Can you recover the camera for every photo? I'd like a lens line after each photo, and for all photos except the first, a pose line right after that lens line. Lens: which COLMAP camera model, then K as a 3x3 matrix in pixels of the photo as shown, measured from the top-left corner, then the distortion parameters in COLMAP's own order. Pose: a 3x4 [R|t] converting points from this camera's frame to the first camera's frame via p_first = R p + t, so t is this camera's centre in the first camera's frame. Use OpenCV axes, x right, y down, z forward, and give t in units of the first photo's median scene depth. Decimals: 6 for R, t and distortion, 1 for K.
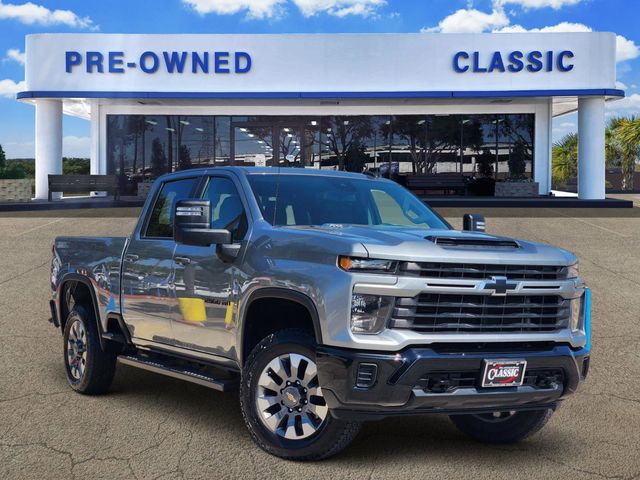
lens RADIAL K [[1236.1, 0, 320.0], [0, 1236.1, 240.0], [0, 0, 1]] dist [-0.543499, 5.474580]
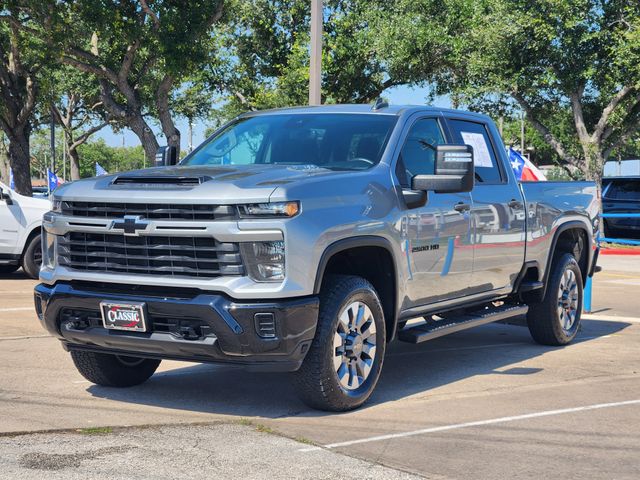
lens RADIAL K [[1236.1, 0, 320.0], [0, 1236.1, 240.0], [0, 0, 1]] dist [-0.543499, 5.474580]
pose [[0.500714, 0.006847, -0.865586, 1.056200], [0.007953, 0.999890, 0.012510, 0.038160], [0.865576, -0.013148, 0.500605, 0.650808]]
